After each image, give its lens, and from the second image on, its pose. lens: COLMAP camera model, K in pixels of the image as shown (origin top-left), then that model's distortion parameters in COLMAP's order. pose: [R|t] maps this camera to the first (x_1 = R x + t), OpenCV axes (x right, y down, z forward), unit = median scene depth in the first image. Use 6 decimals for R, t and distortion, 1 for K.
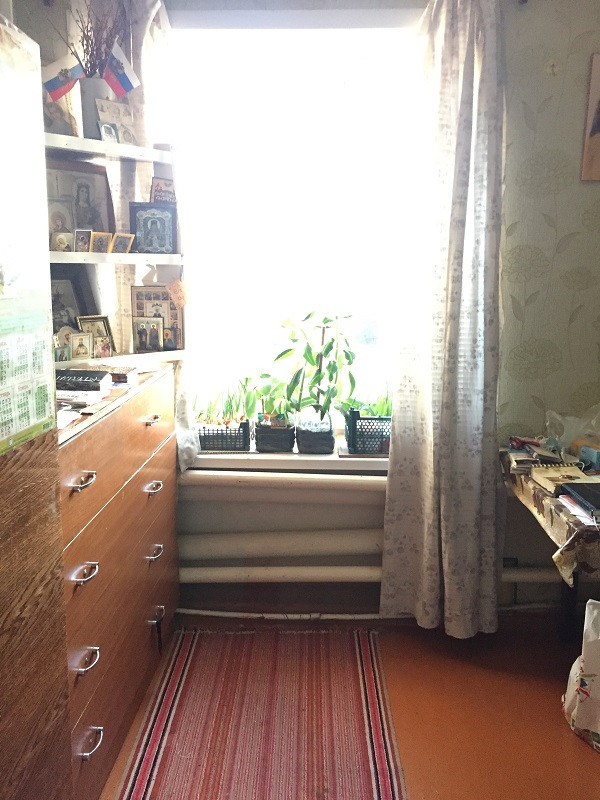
lens RADIAL K [[674.5, 0, 301.4], [0, 674.5, 401.3], [0, 0, 1]] dist [0.089589, -0.116848]
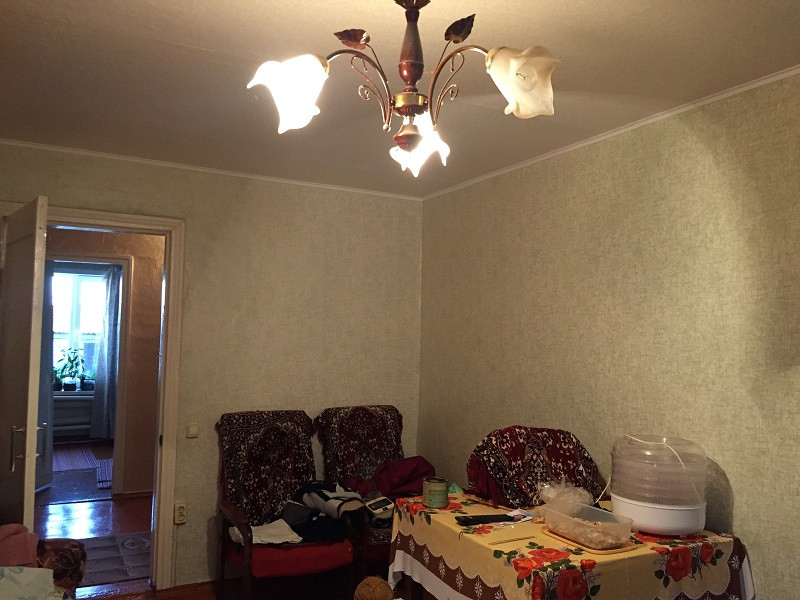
lens RADIAL K [[674.5, 0, 400.0], [0, 674.5, 300.0], [0, 0, 1]] dist [0.089589, -0.116848]
pose [[0.880377, 0.046596, 0.471980, -0.160516], [0.064649, 0.974083, -0.216756, 0.481913], [-0.469848, 0.221340, 0.854548, -2.746306]]
